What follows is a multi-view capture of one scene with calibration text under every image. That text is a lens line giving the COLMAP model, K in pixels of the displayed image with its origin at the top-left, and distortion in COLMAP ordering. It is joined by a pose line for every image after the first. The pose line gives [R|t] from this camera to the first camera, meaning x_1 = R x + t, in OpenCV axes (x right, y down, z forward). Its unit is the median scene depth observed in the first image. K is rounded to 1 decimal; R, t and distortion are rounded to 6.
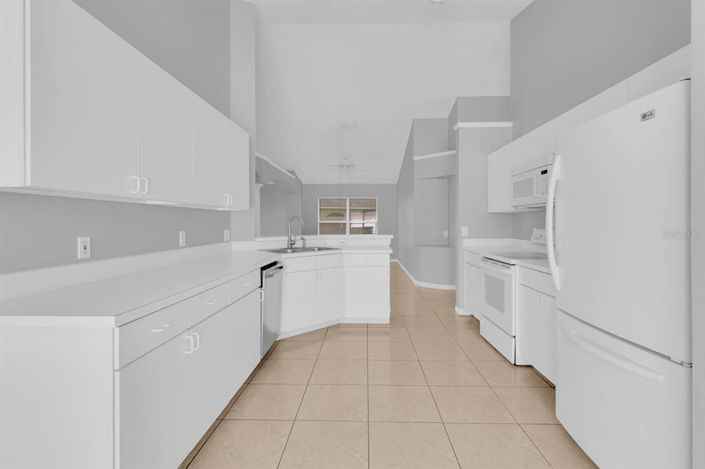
lens RADIAL K [[329.4, 0, 354.2], [0, 329.4, 222.5], [0, 0, 1]] dist [-0.001577, -0.000087]
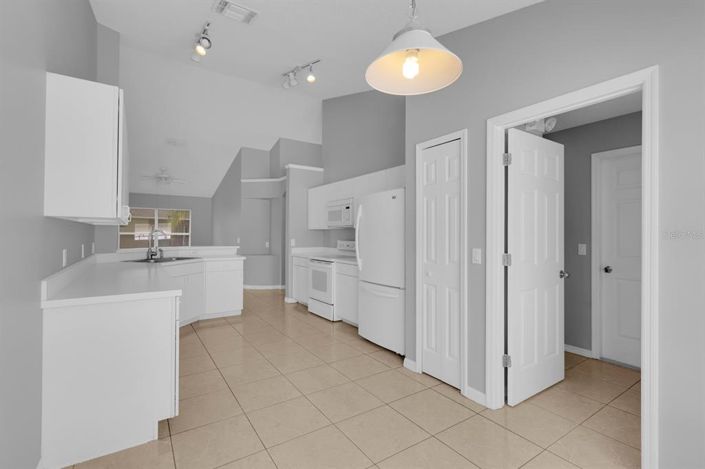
lens RADIAL K [[329.4, 0, 354.2], [0, 329.4, 222.5], [0, 0, 1]] dist [-0.001577, -0.000087]
pose [[0.812400, 0.027137, 0.582469, -0.282162], [-0.006602, 0.999281, -0.037348, -0.007475], [-0.583063, 0.026496, 0.811995, -0.298485]]
